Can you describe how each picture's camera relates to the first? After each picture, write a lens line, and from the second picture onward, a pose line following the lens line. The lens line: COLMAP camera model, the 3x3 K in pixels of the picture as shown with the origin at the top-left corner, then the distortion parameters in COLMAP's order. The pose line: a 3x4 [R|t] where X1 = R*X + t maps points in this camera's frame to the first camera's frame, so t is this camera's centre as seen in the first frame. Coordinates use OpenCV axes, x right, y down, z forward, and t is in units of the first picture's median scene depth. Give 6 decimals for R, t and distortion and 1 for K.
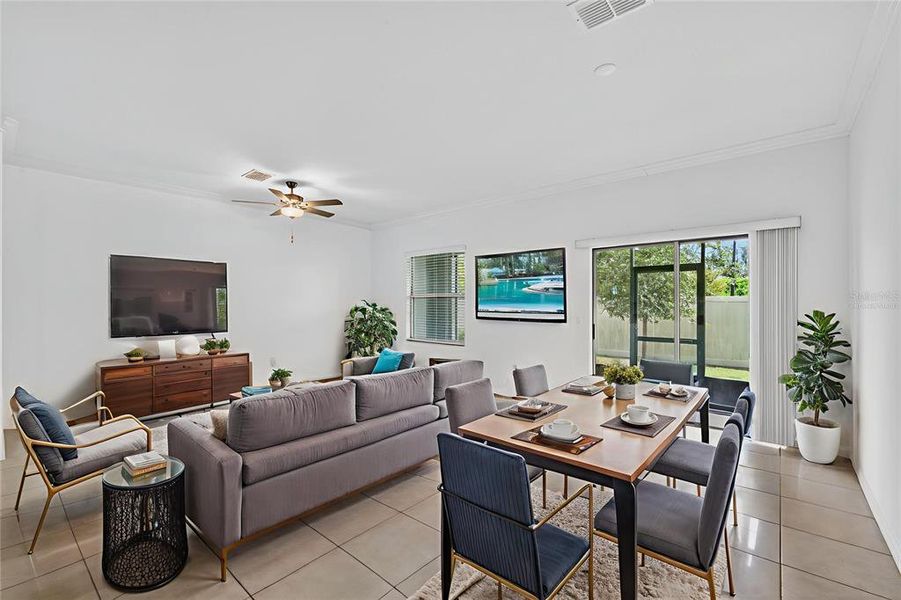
lens RADIAL K [[395.8, 0, 442.3], [0, 395.8, 294.1], [0, 0, 1]] dist [0.003464, 0.000186]
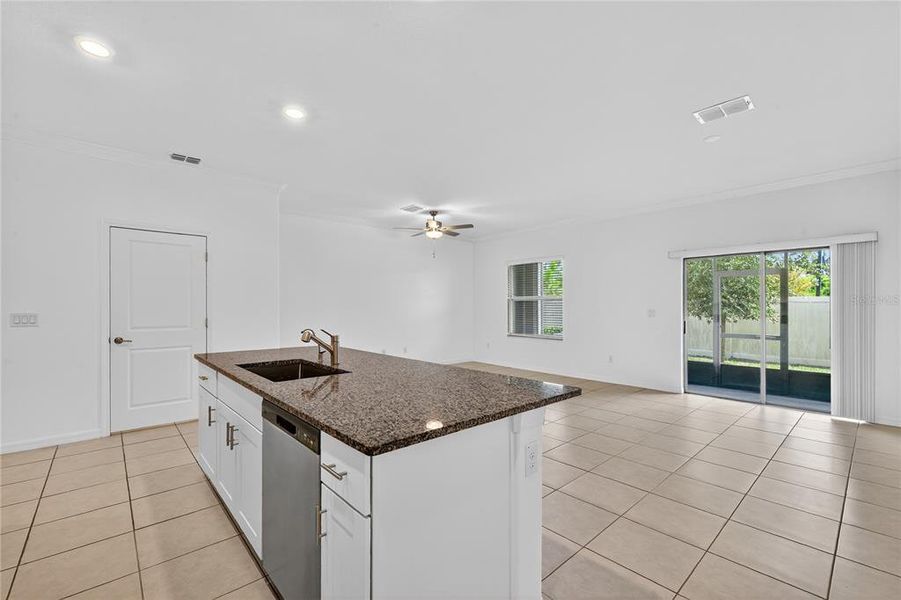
lens RADIAL K [[384.1, 0, 442.0], [0, 384.1, 299.5], [0, 0, 1]] dist [0.002380, -0.000012]
pose [[0.989699, -0.005000, -0.143079, -0.140762], [0.006281, 0.999944, 0.008503, -0.003369], [0.143029, -0.009314, 0.989675, -0.201121]]
